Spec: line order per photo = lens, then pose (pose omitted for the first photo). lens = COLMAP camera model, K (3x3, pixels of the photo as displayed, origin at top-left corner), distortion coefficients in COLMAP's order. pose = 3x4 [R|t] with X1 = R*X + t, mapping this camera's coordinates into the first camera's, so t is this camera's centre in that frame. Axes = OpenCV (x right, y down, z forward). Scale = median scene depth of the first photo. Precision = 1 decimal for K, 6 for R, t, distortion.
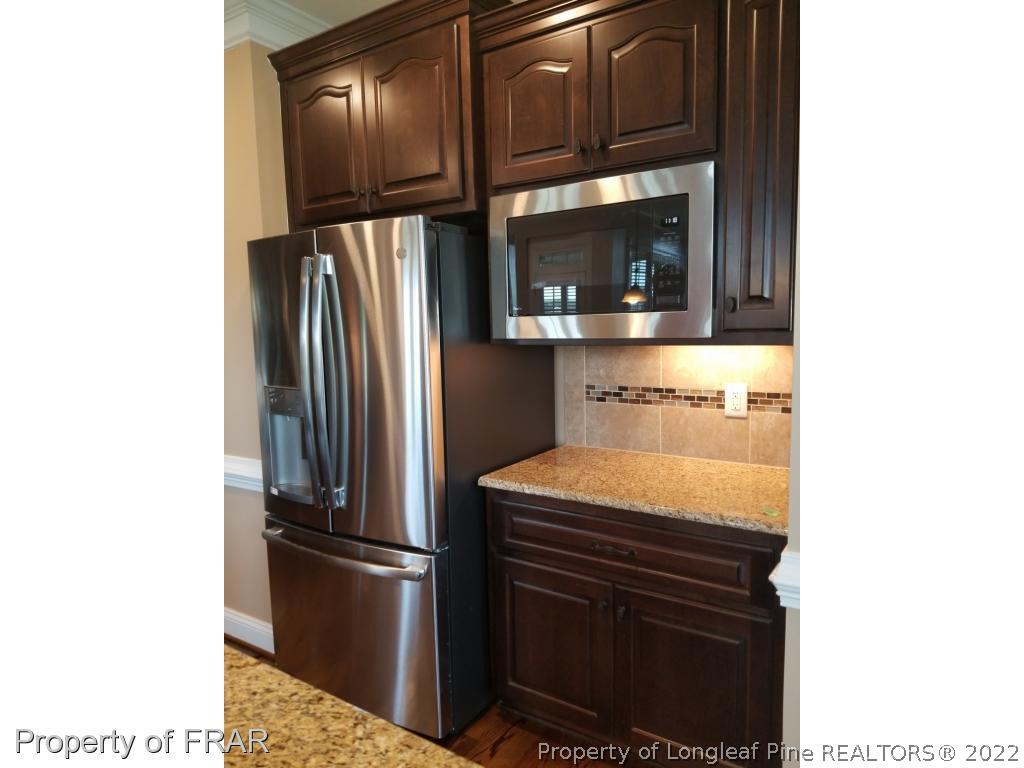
lens RADIAL K [[611.1, 0, 512.9], [0, 611.1, 388.7], [0, 0, 1]] dist [0.005240, 0.000334]
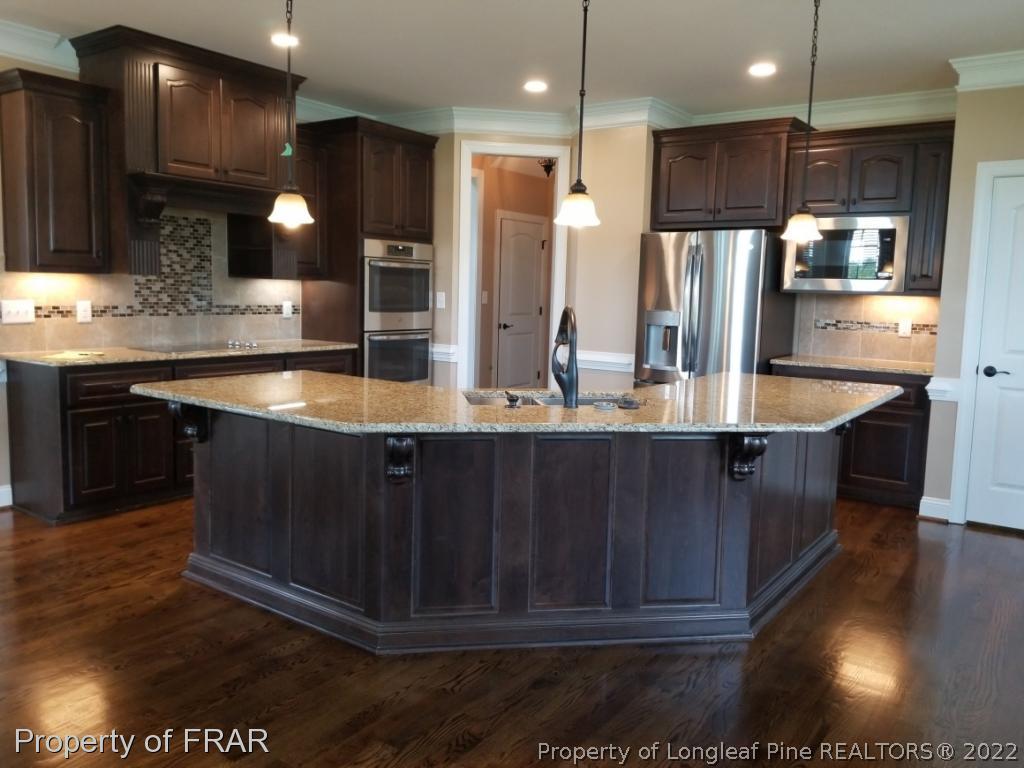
lens RADIAL K [[803.1, 0, 510.8], [0, 803.1, 378.0], [0, 0, 1]] dist [0.029460, -0.042633]
pose [[0.998014, 0.050528, -0.037622, -0.752539], [-0.050274, 0.998706, 0.007665, 0.215059], [0.037960, -0.005758, 0.999263, -1.547233]]
